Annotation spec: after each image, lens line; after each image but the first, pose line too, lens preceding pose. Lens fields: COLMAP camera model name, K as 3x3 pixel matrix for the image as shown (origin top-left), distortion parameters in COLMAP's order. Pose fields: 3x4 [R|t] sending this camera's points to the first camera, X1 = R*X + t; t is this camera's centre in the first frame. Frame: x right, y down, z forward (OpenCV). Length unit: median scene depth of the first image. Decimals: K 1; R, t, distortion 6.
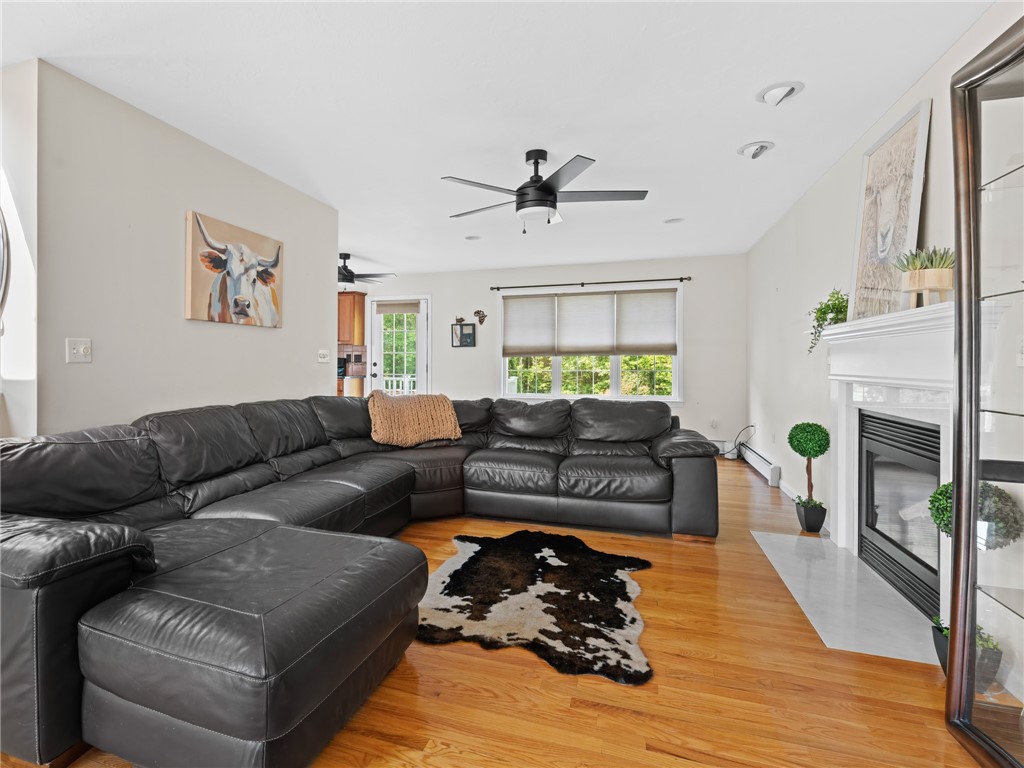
lens RADIAL K [[516.2, 0, 445.3], [0, 516.2, 365.1], [0, 0, 1]] dist [0.001114, -0.000410]
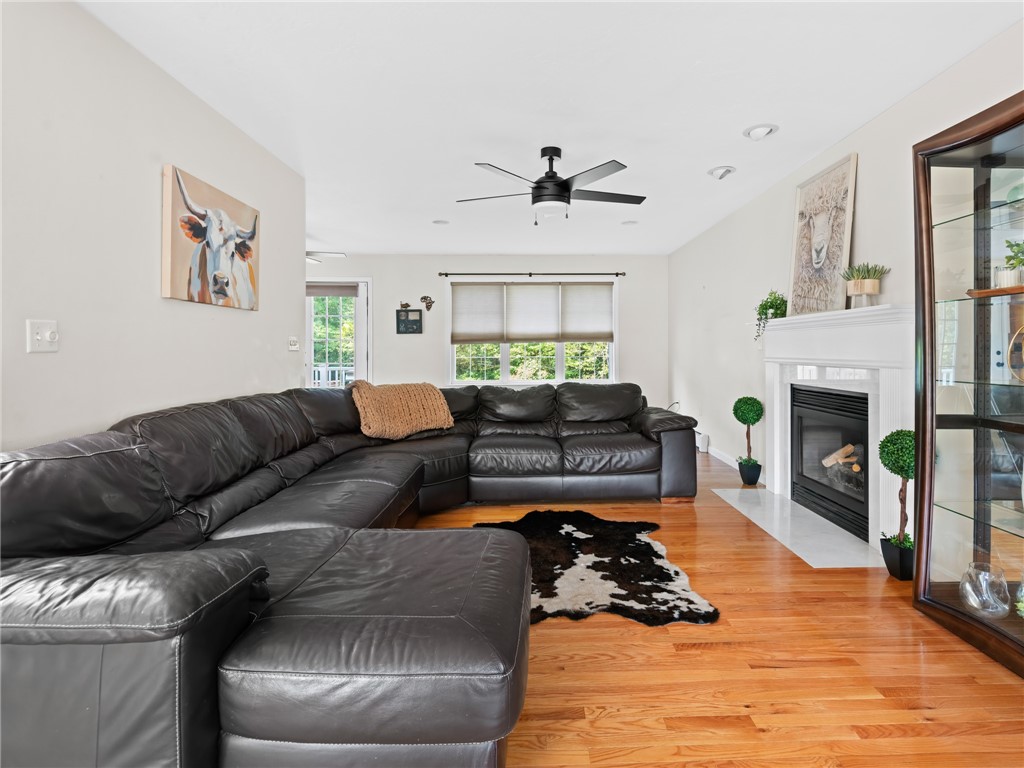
lens RADIAL K [[523.9, 0, 536.3], [0, 523.9, 352.3], [0, 0, 1]] dist [0.001128, -0.000382]
pose [[0.930083, -0.006942, 0.367284, -0.245276], [0.006966, 0.999975, 0.001261, -0.000605], [-0.367284, 0.001386, 0.930108, 0.019994]]
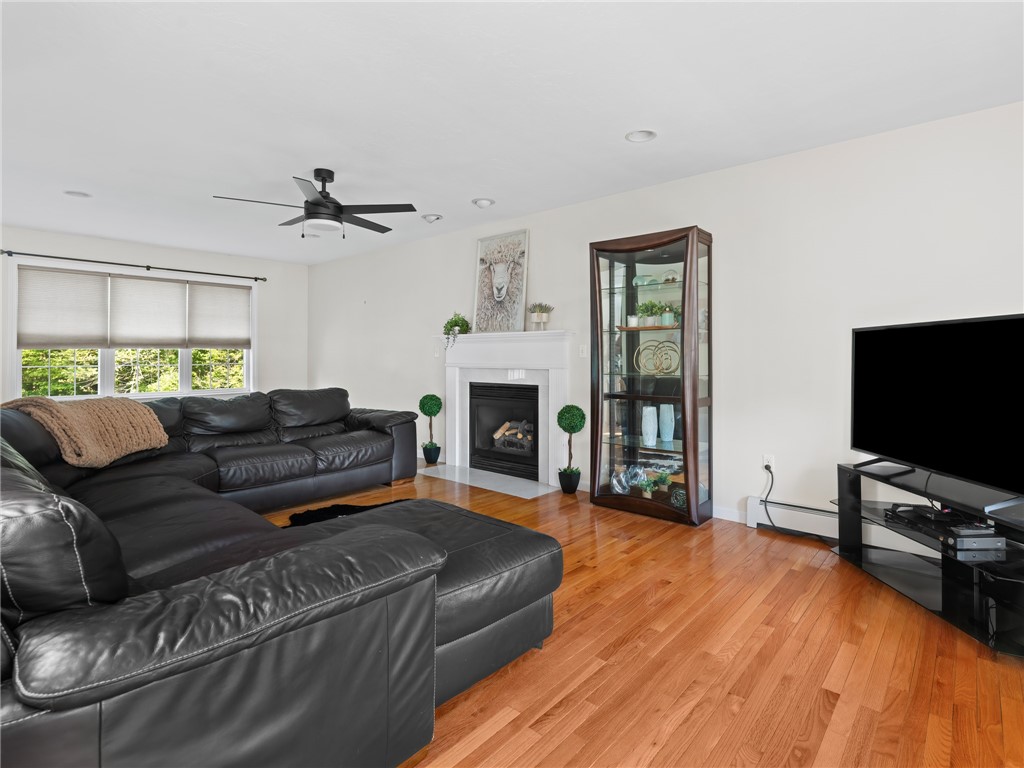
lens RADIAL K [[529.0, 0, 511.6], [0, 529.0, 356.0], [0, 0, 1]] dist [0.001526, -0.000144]
pose [[0.369415, -0.001204, 0.929264, -0.746871], [0.005453, 0.999985, -0.000873, -0.002941], [-0.929248, 0.005389, 0.369416, 0.192787]]
